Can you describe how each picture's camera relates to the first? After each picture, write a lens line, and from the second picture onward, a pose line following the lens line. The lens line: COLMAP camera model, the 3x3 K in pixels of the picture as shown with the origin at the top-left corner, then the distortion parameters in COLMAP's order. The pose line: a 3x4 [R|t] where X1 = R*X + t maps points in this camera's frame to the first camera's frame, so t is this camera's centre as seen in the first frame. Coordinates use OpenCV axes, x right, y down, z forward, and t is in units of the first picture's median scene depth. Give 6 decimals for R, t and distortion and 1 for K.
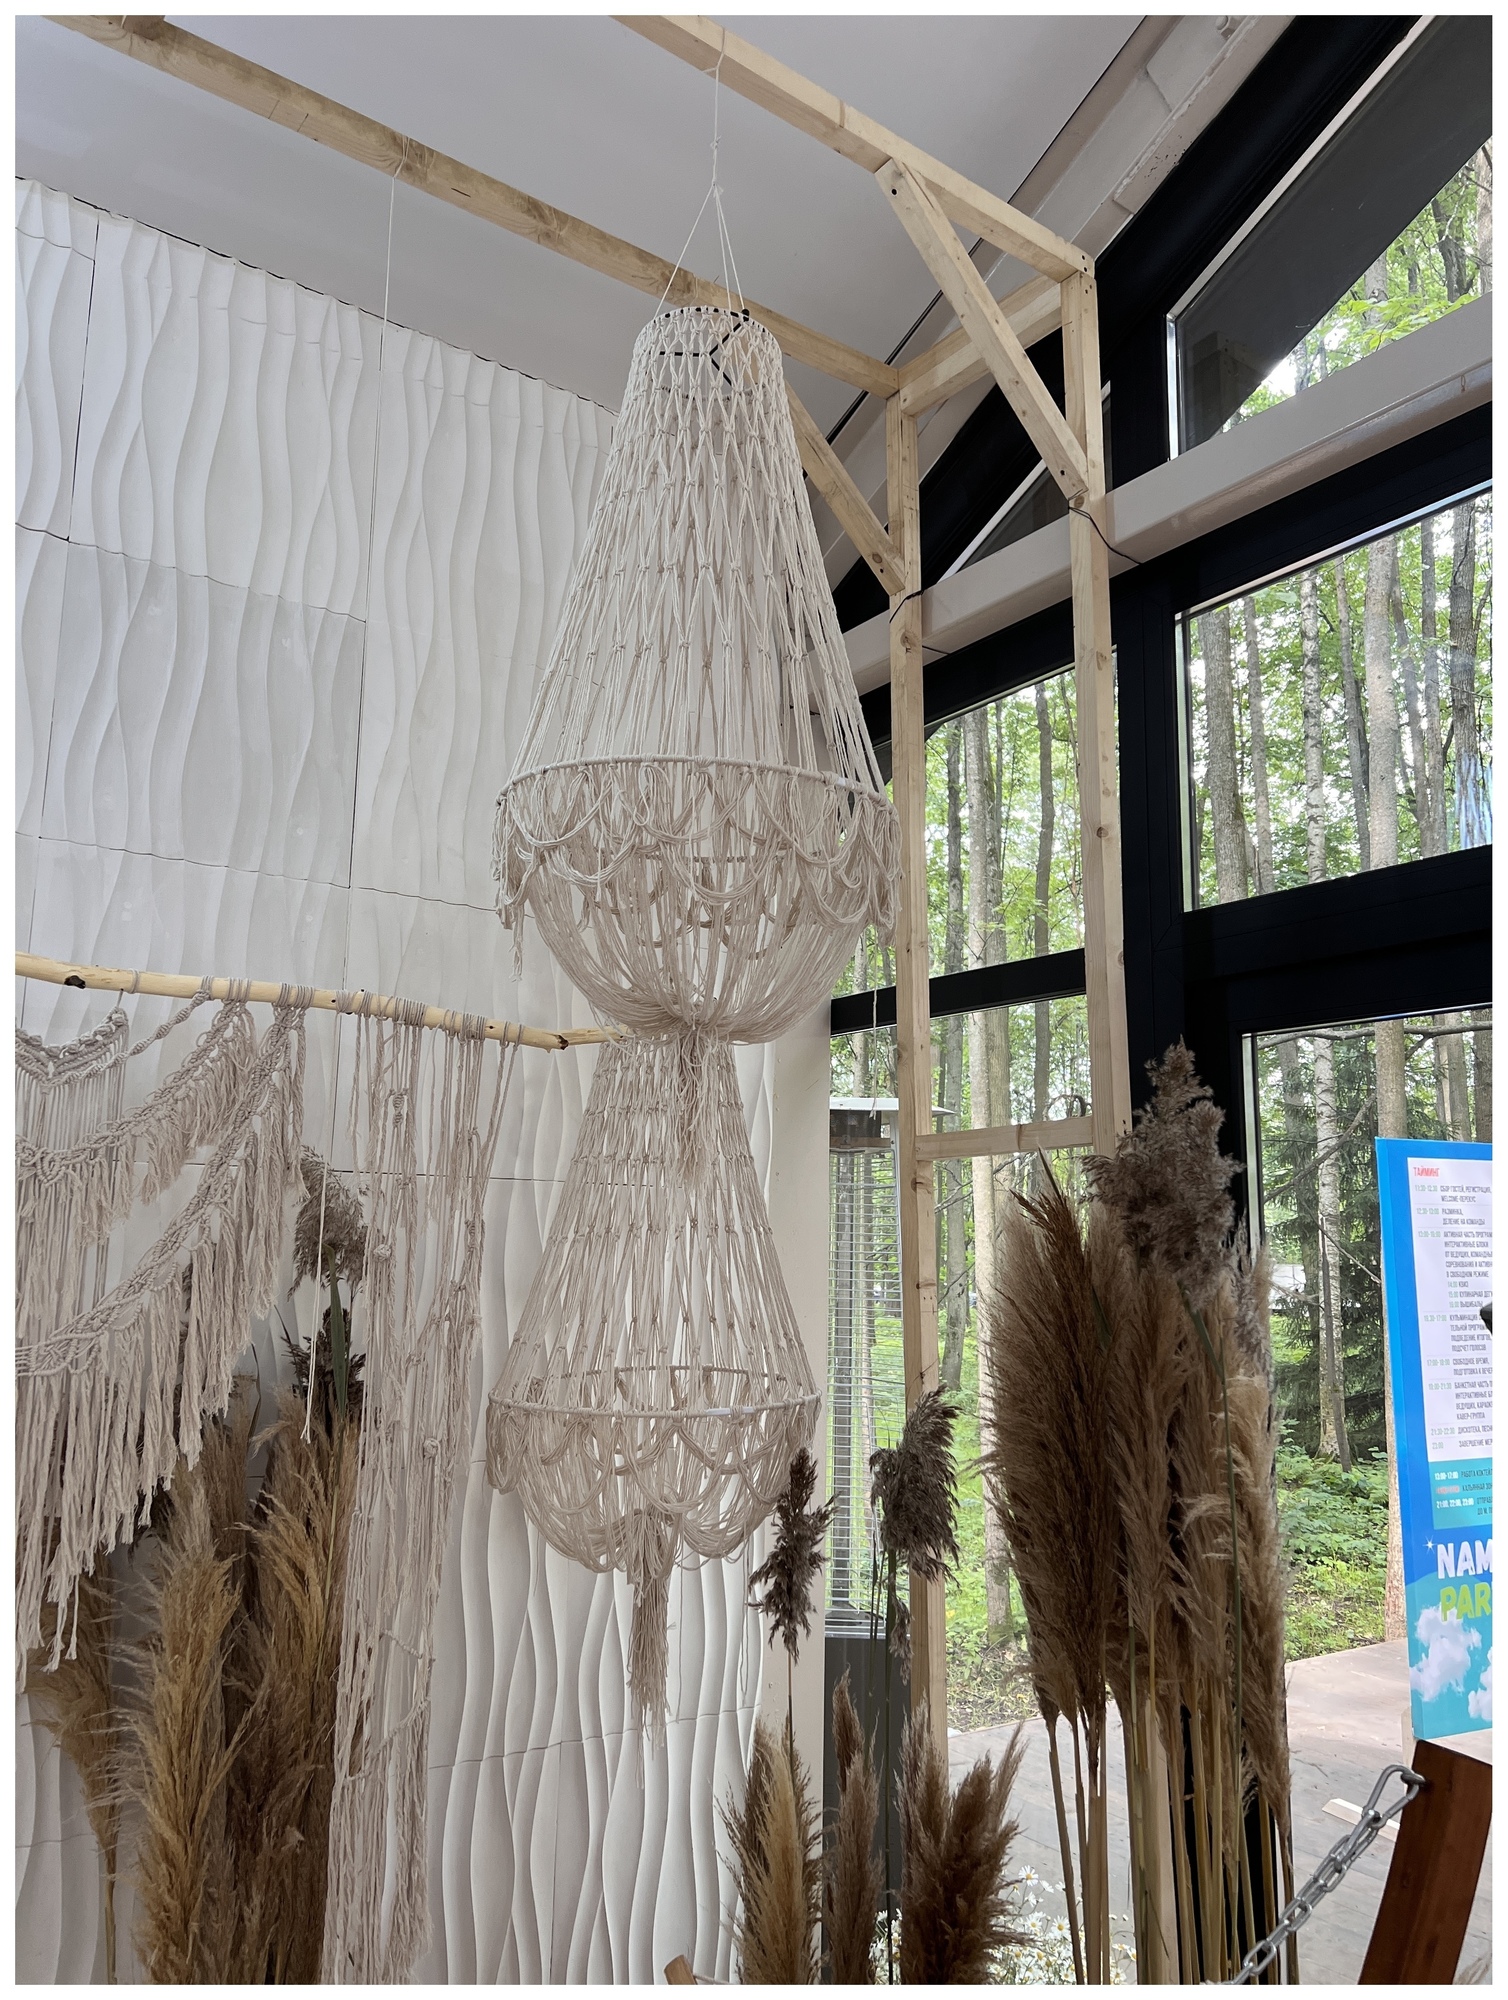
lens RADIAL K [[1497.2, 0, 765.7], [0, 1497.2, 1011.2], [0, 0, 1]] dist [0.028910, -0.027573]
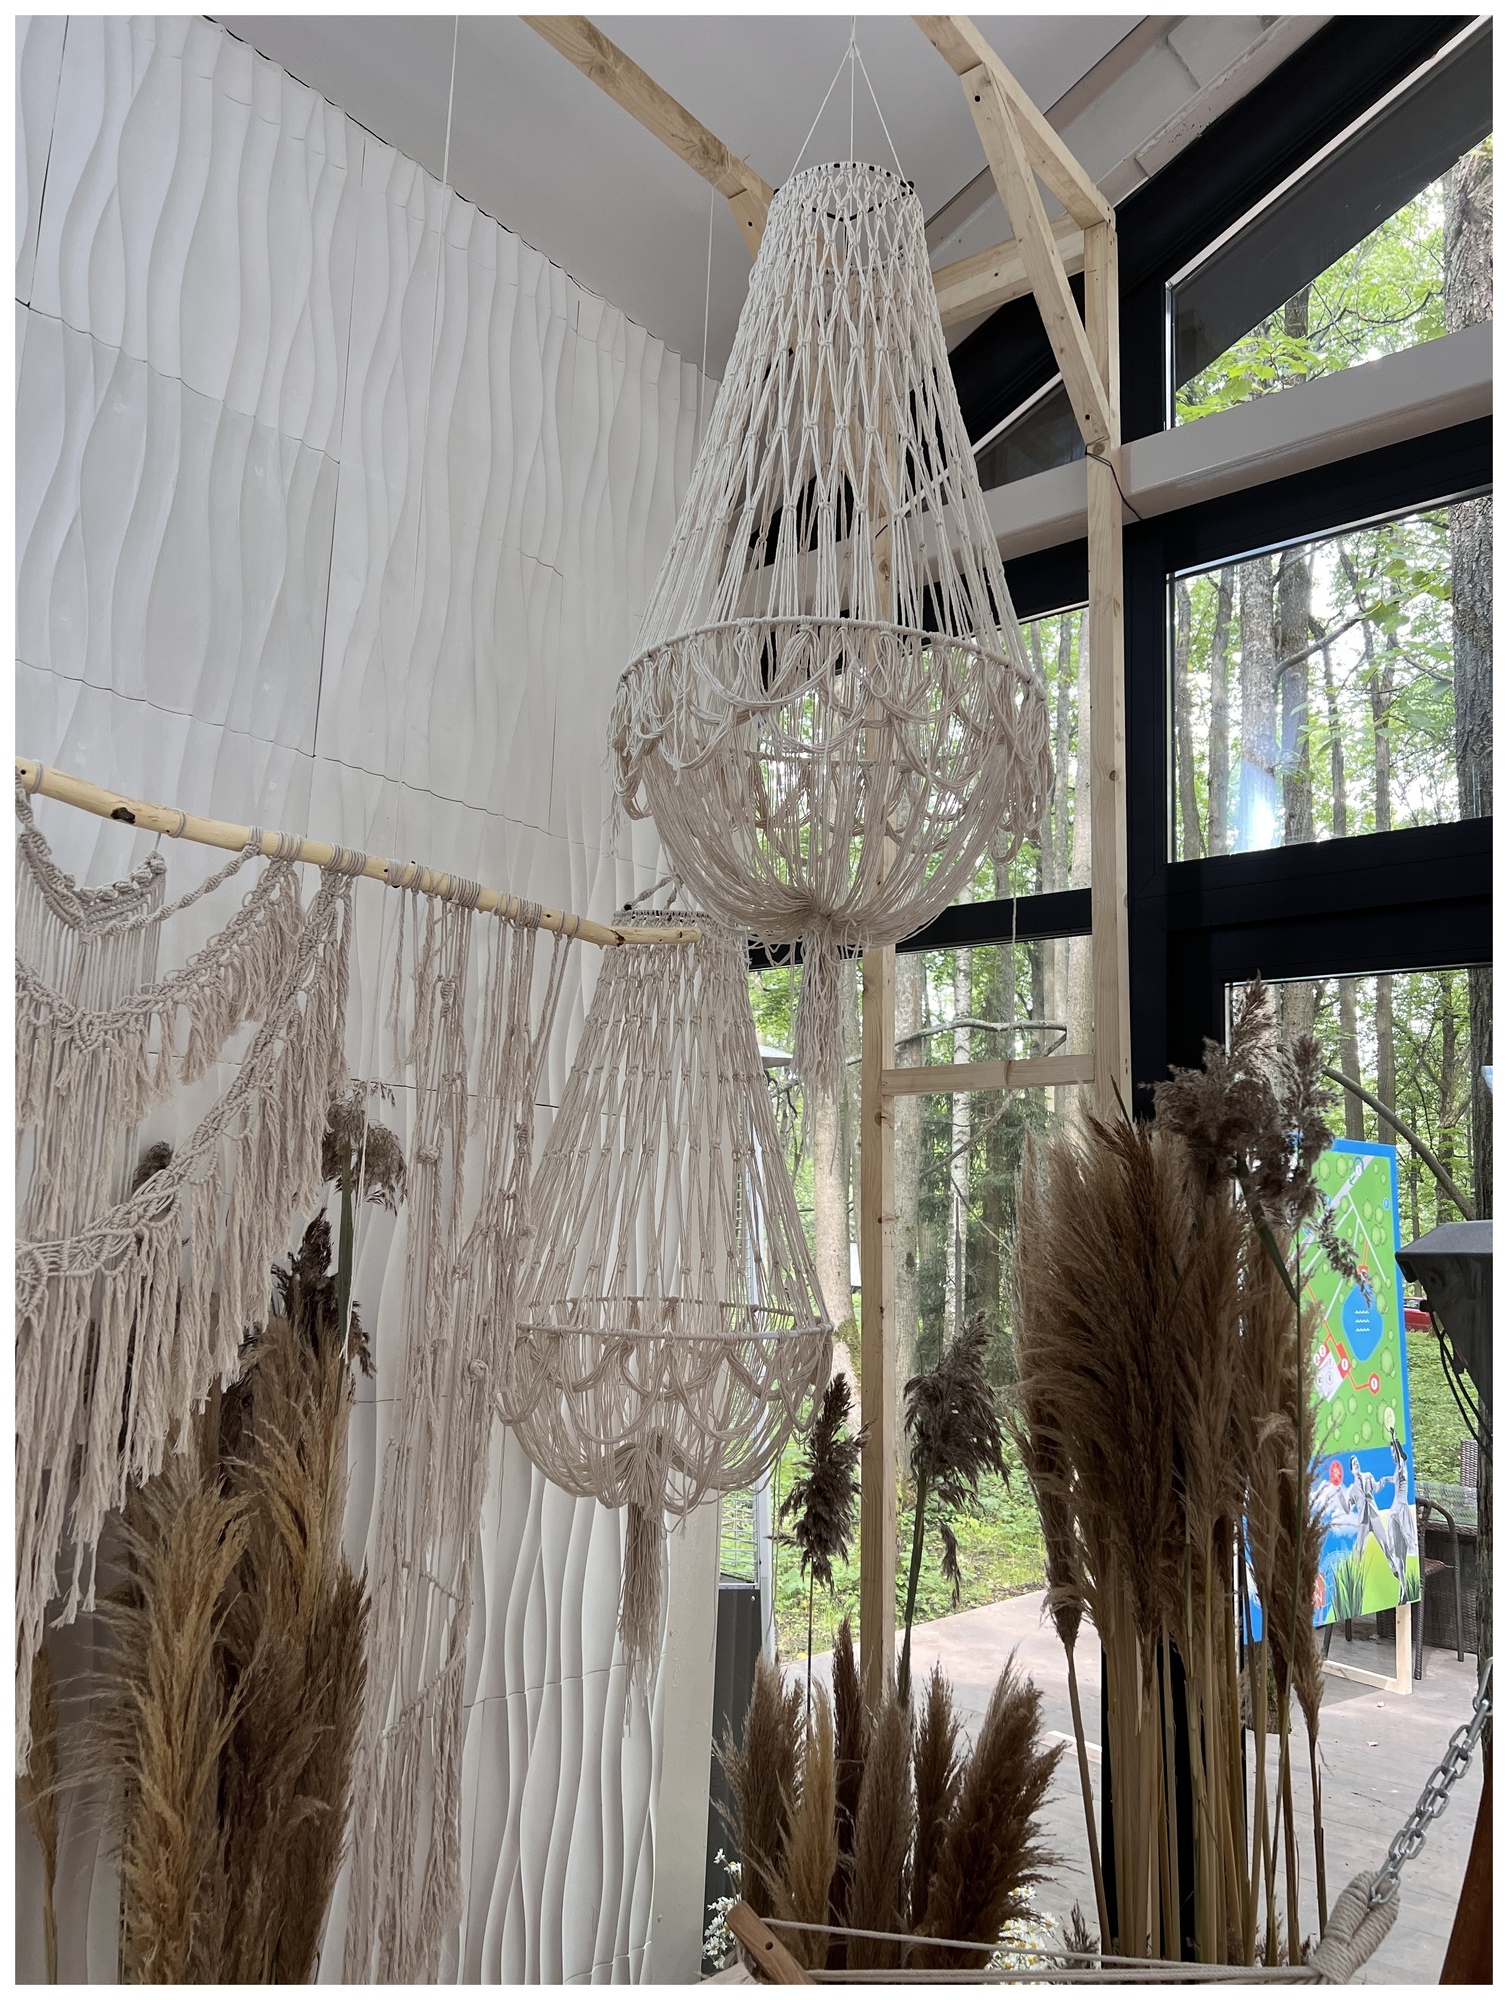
lens RADIAL K [[1497.2, 0, 751.3], [0, 1497.2, 1008.4], [0, 0, 1]] dist [0.028910, -0.027573]
pose [[0.967063, 0.061749, 0.246933, -0.296129], [-0.064792, 0.997890, 0.004209, 0.057556], [-0.246152, -0.020069, 0.969023, 0.085444]]
